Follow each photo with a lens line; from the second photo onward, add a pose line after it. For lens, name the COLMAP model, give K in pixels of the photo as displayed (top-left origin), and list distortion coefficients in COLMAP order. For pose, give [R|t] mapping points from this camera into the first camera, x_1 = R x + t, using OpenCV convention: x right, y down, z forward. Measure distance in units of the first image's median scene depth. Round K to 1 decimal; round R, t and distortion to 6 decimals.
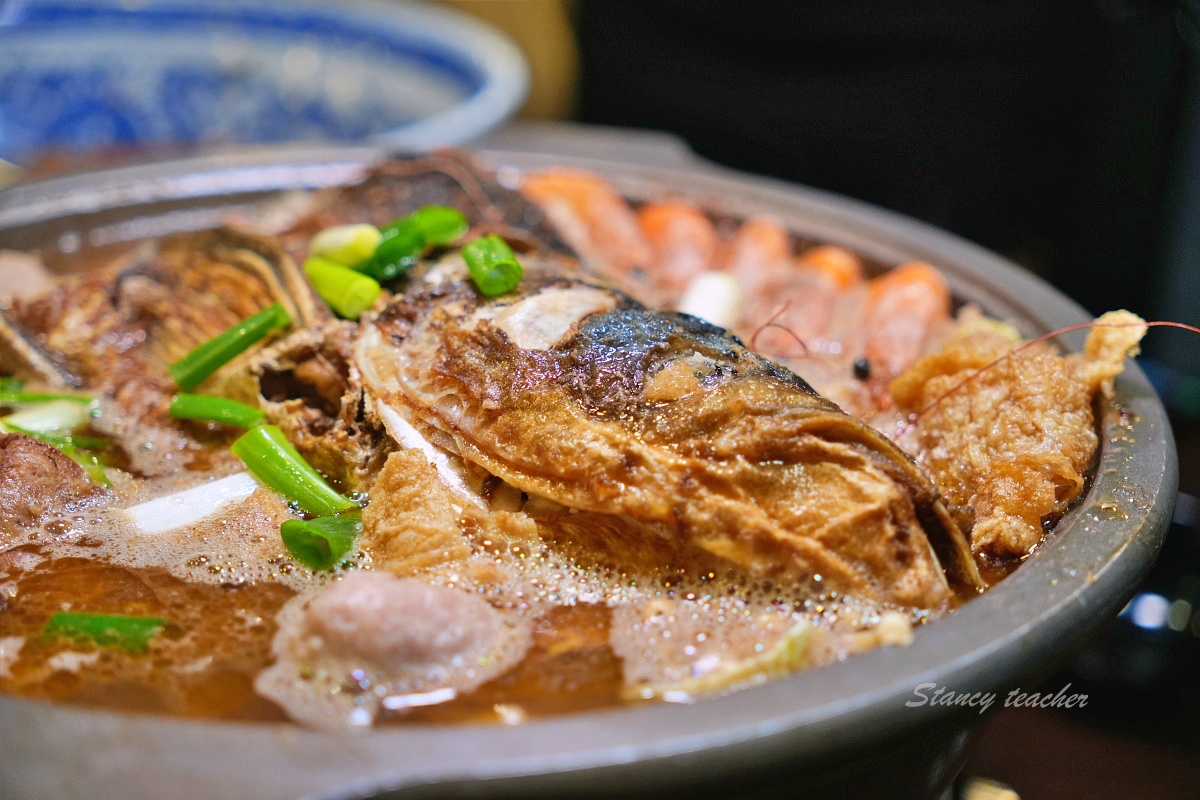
lens RADIAL K [[1802.8, 0, 600.7], [0, 1802.8, 403.8], [0, 0, 1]] dist [0.033097, 0.000000]
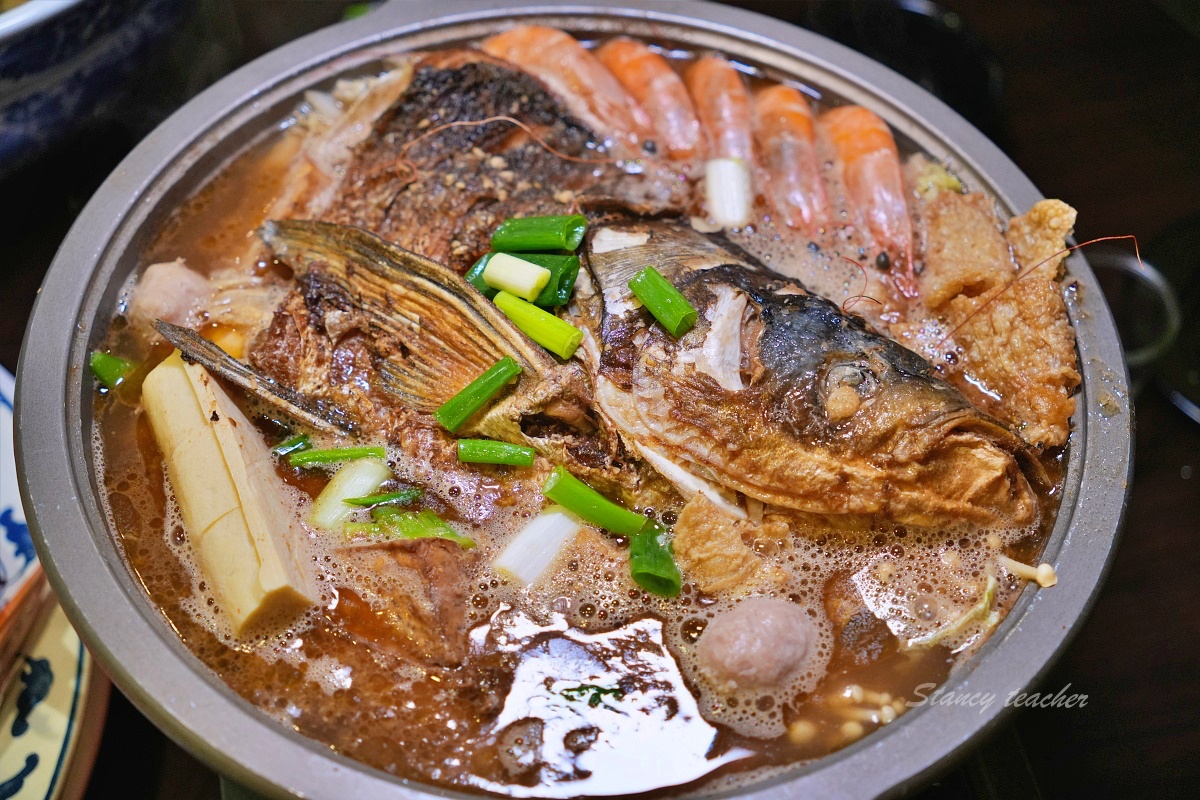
lens RADIAL K [[1802.8, 0, 593.8], [0, 1802.8, 394.2], [0, 0, 1]] dist [0.033097, 0.000000]
pose [[0.934956, -0.276620, 0.222126, -0.500829], [0.133315, 0.854181, 0.502595, -0.823181], [-0.328763, -0.440291, 0.835499, -0.184697]]
